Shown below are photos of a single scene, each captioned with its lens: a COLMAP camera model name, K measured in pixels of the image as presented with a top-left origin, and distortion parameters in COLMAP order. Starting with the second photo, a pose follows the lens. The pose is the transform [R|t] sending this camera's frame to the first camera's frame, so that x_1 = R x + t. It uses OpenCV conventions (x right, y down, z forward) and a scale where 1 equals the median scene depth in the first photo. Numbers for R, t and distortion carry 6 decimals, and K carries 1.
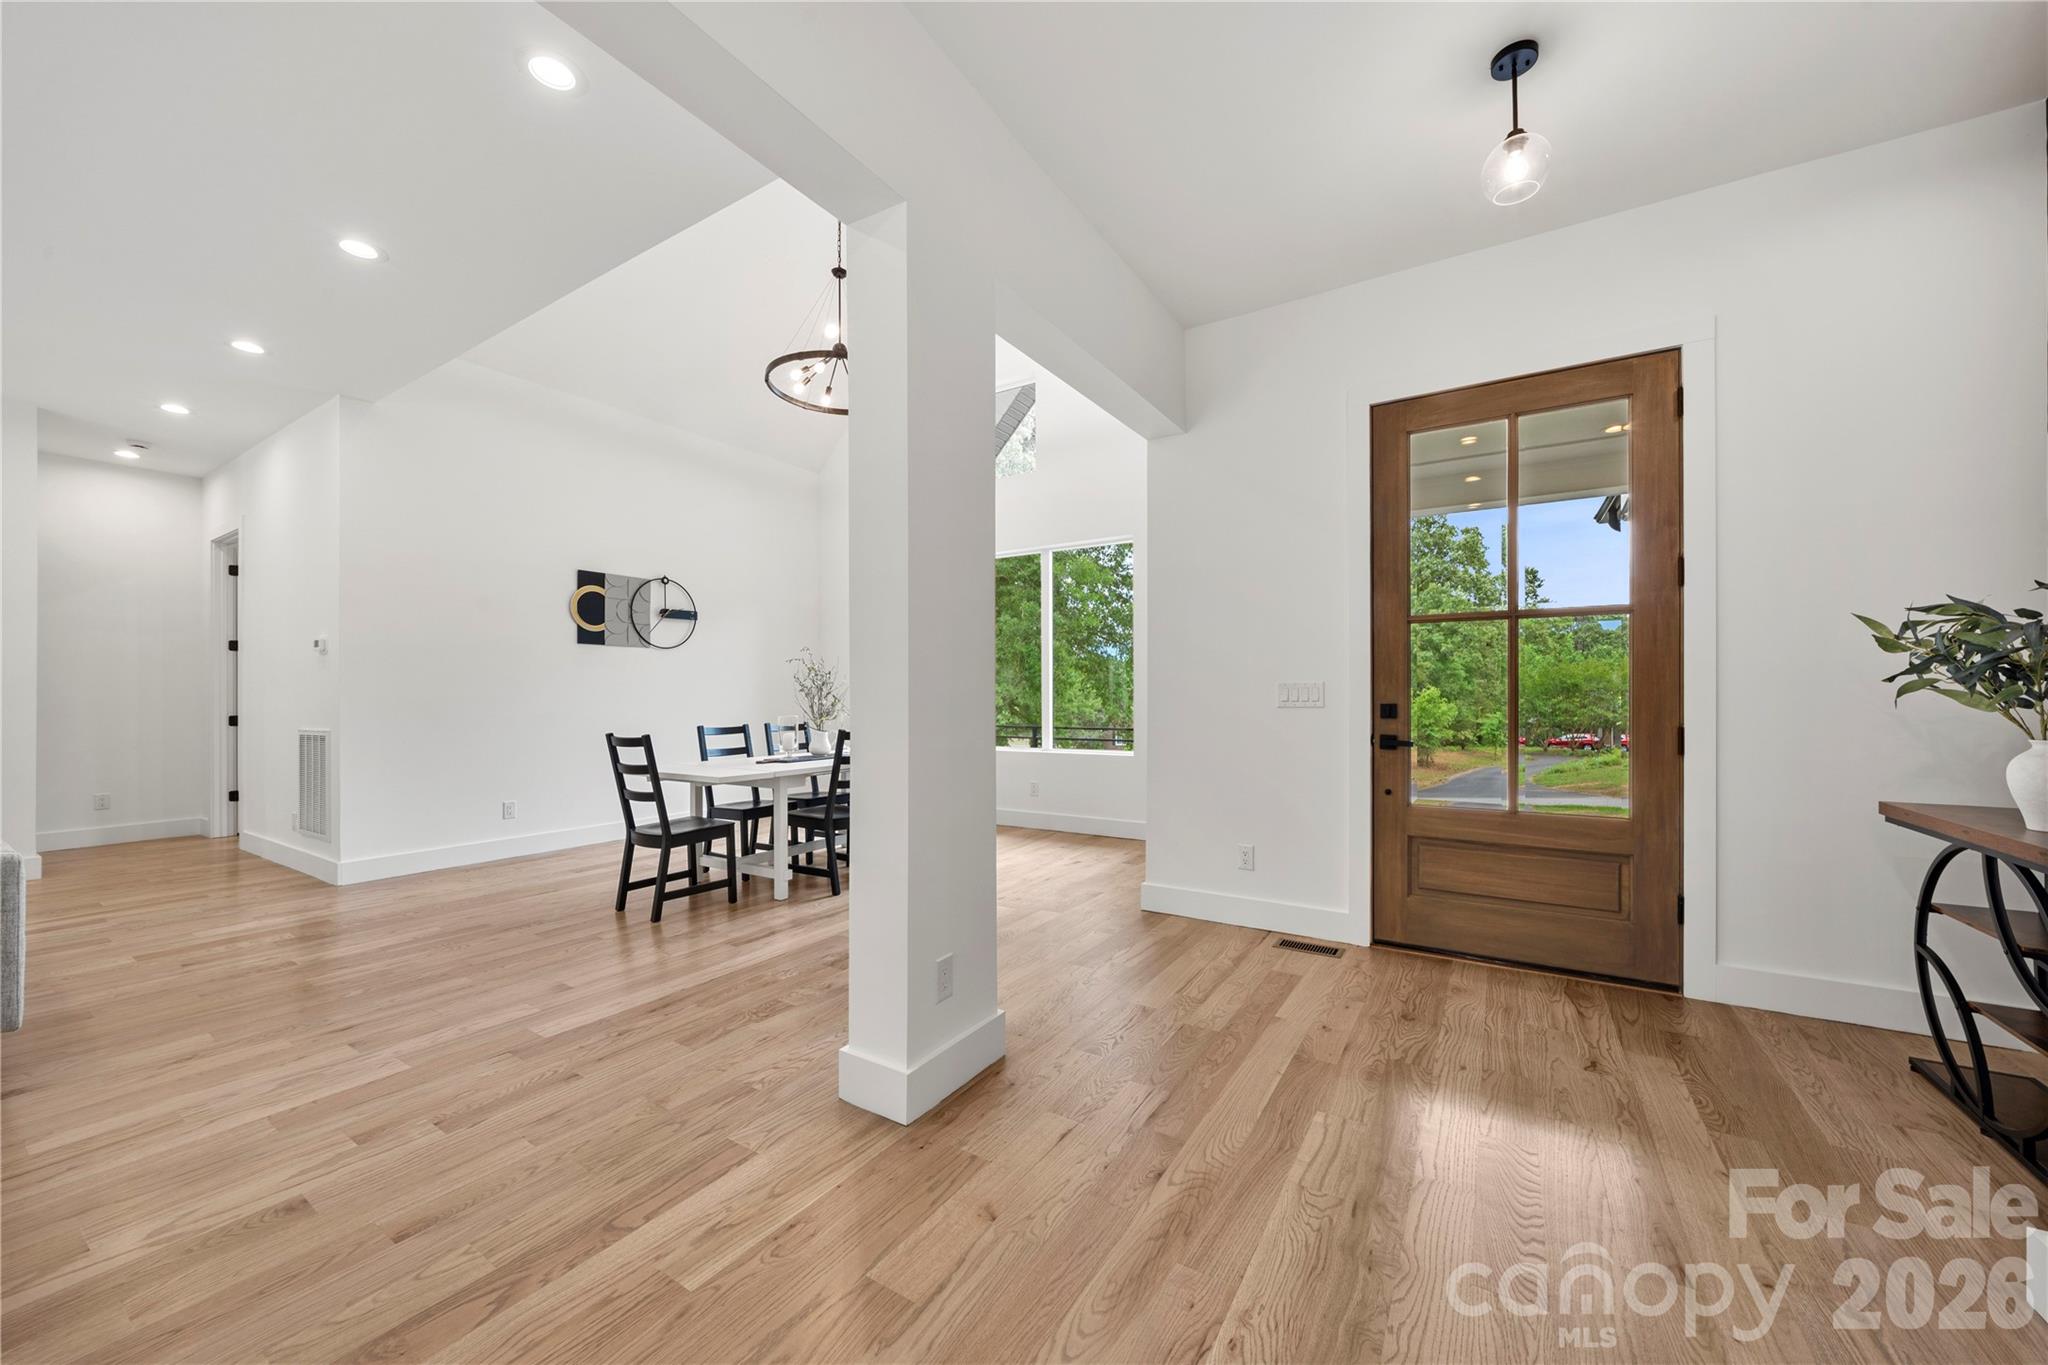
lens RADIAL K [[747.0, 0, 1024.6], [0, 747.0, 696.2], [0, 0, 1]] dist [-0.000919, -0.000186]
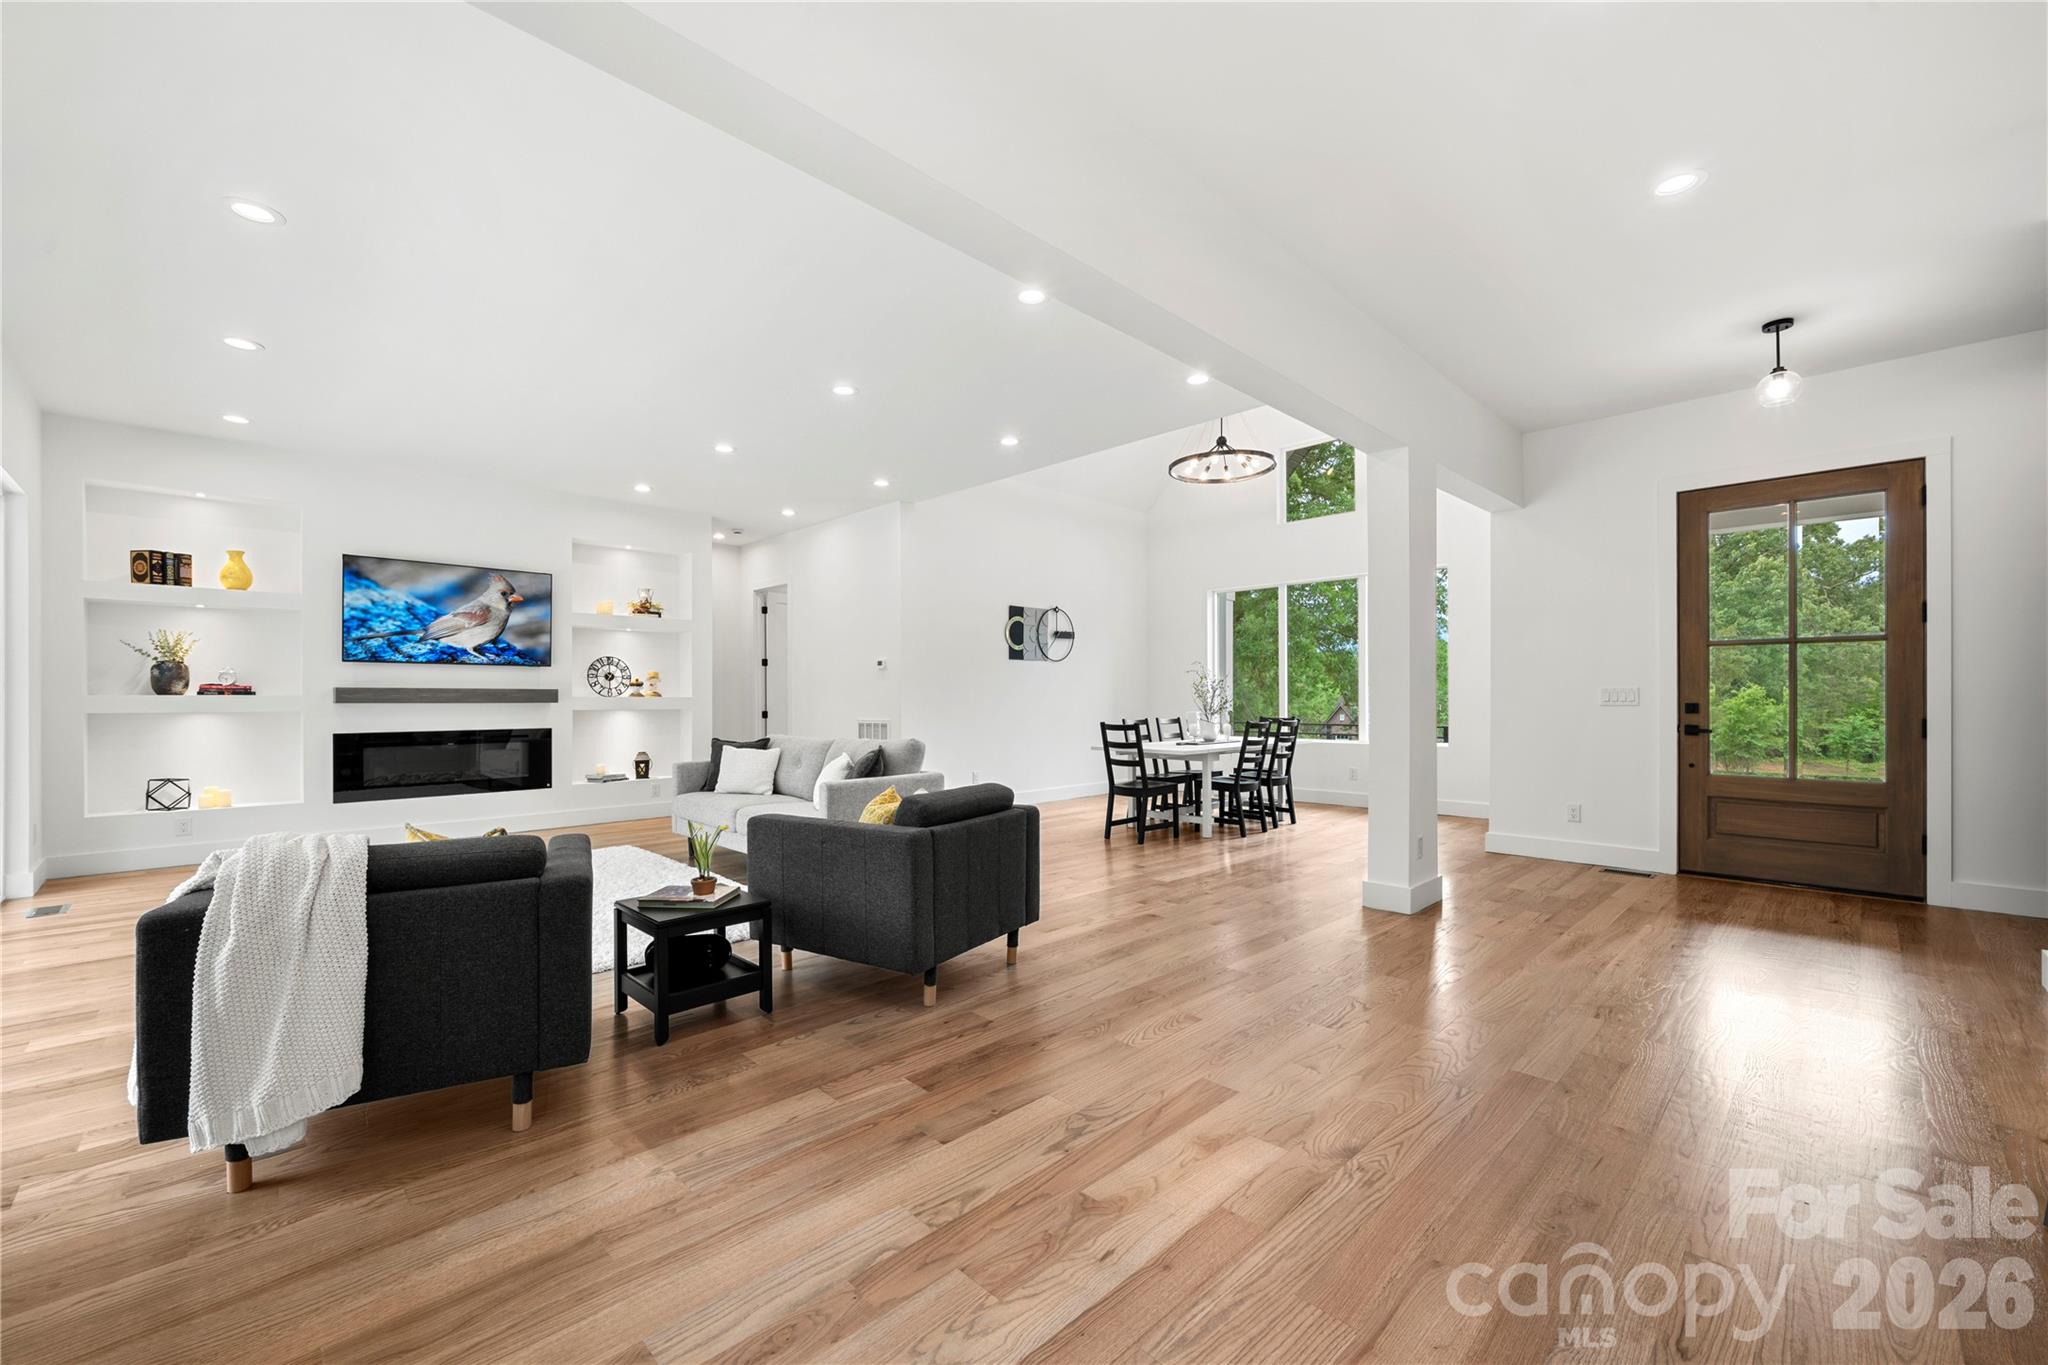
lens RADIAL K [[821.8, 0, 1028.4], [0, 821.8, 698.4], [0, 0, 1]] dist [0.001651, -0.000134]
pose [[0.974528, -0.000357, -0.224264, -0.325084], [0.000850, 0.999997, 0.002103, -0.002717], [0.224262, -0.002240, 0.974526, -0.671171]]
